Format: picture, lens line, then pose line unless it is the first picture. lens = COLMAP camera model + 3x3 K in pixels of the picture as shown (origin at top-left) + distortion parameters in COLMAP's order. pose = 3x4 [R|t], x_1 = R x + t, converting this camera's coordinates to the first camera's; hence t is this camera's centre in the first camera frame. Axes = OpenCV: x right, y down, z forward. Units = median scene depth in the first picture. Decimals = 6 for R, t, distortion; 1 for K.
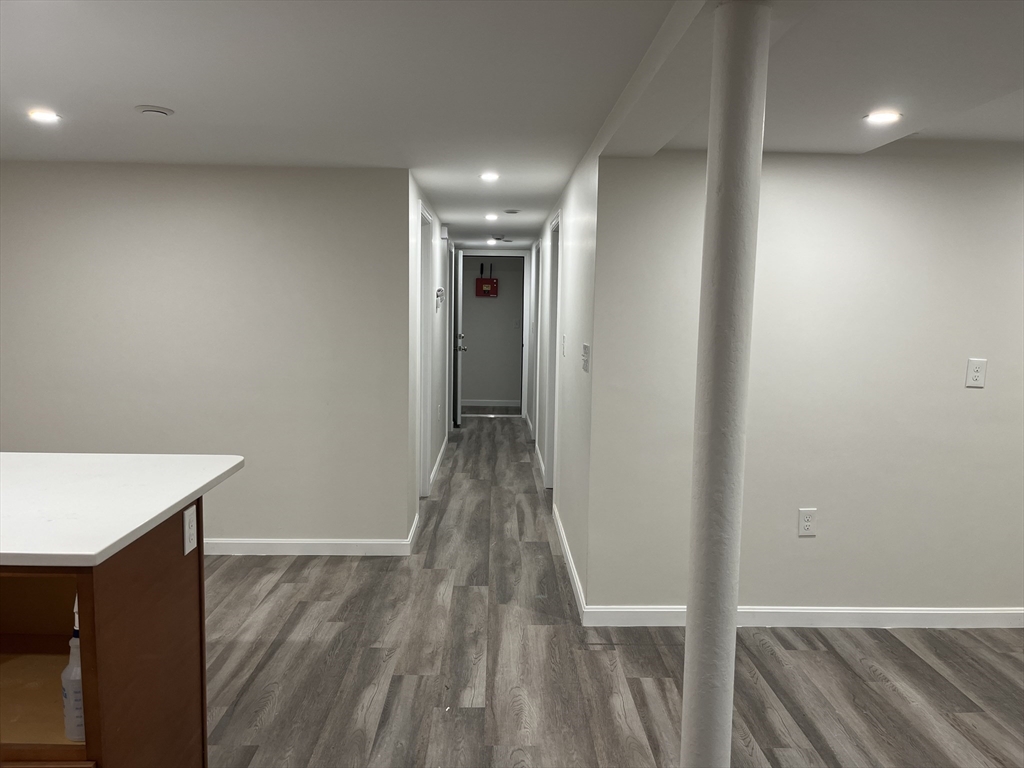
lens RADIAL K [[791.8, 0, 514.4], [0, 791.8, 389.2], [0, 0, 1]] dist [0.004226, -0.017708]
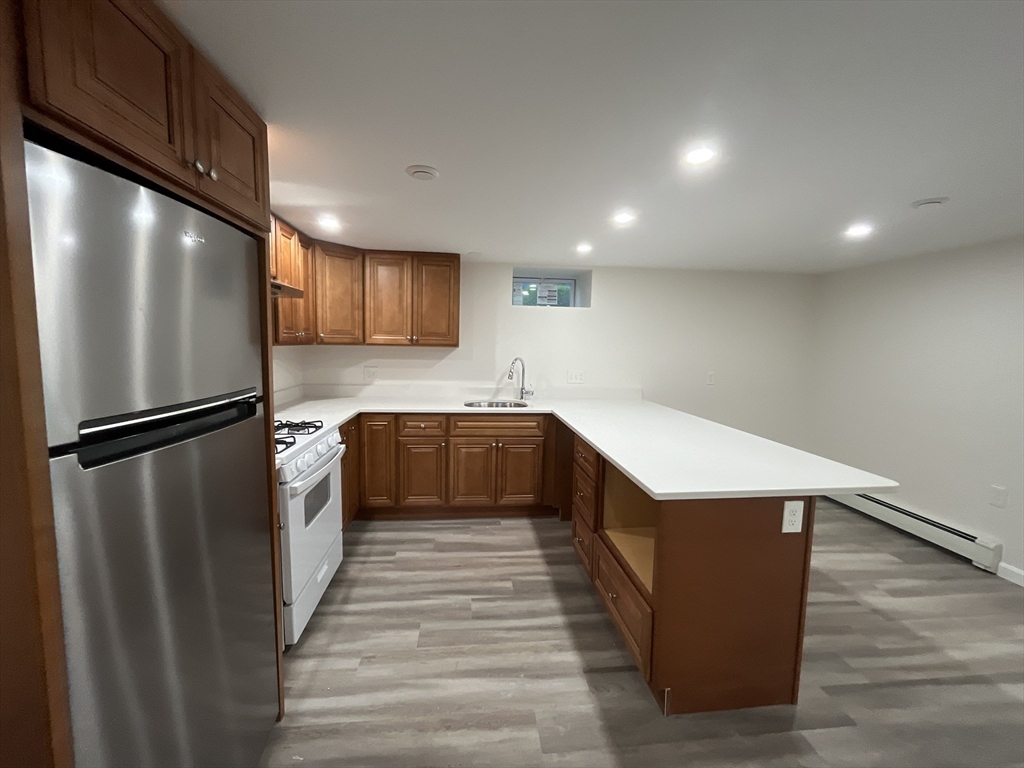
lens RADIAL K [[413.7, 0, 513.2], [0, 413.7, 381.3], [0, 0, 1]] dist [-0.003361, 0.000673]
pose [[0.091131, 0.081767, -0.992476, 0.167787], [-0.135266, 0.988403, 0.069011, -0.024660], [0.986609, 0.127959, 0.101134, 0.310410]]
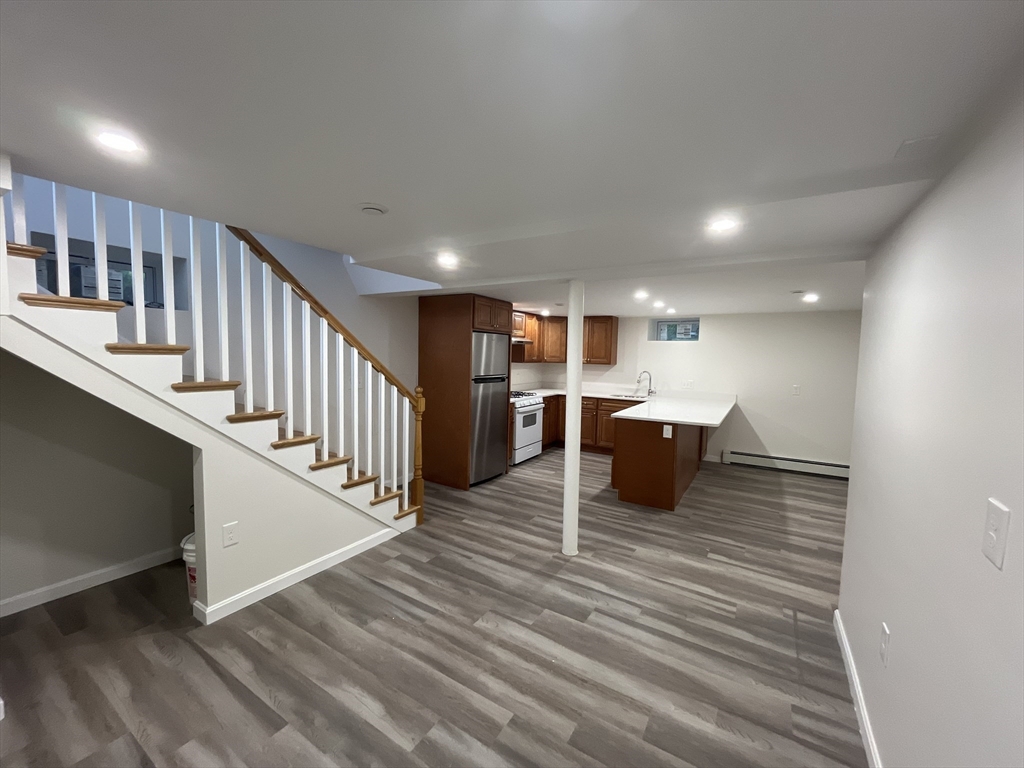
lens RADIAL K [[413.7, 0, 514.2], [0, 413.7, 383.8], [0, 0, 1]] dist [-0.003361, 0.000673]
pose [[-0.541260, 0.034927, -0.840130, 1.090627], [-0.127136, 0.984251, 0.122827, -0.121492], [0.831189, 0.173292, -0.528295, 1.003846]]
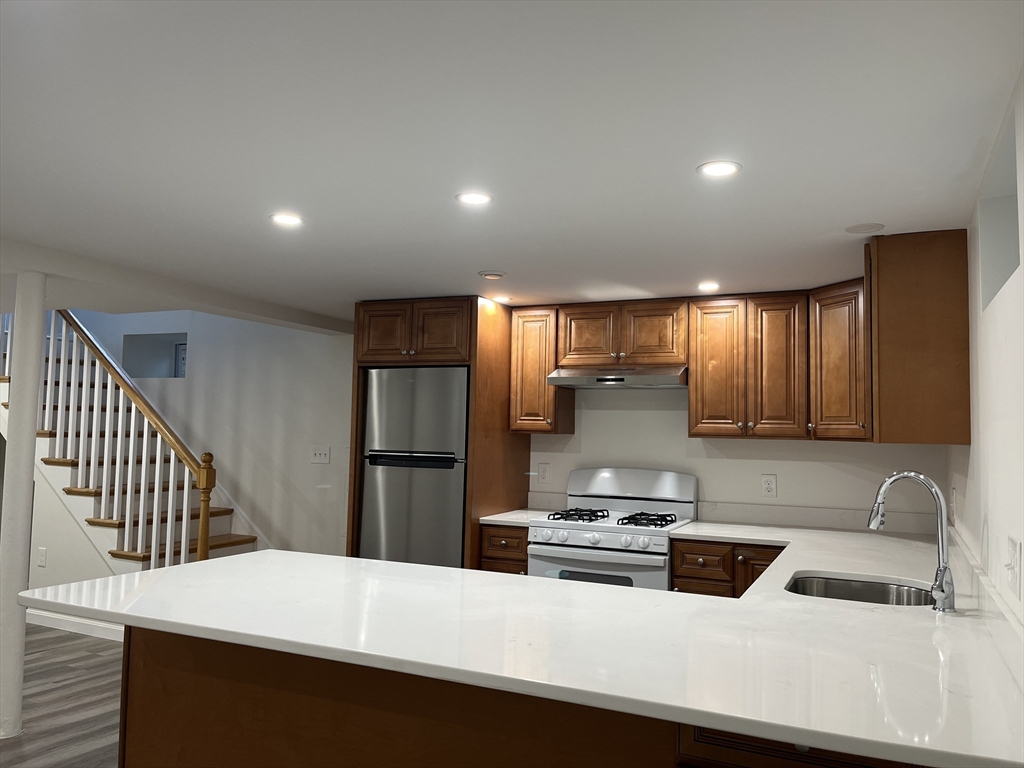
lens RADIAL K [[791.8, 0, 513.6], [0, 791.8, 378.0], [0, 0, 1]] dist [0.004226, -0.017708]
pose [[-0.897577, -0.003809, 0.440841, -1.026776], [0.020735, 0.998491, 0.050845, -0.157929], [-0.440369, 0.054779, -0.896144, 1.321606]]
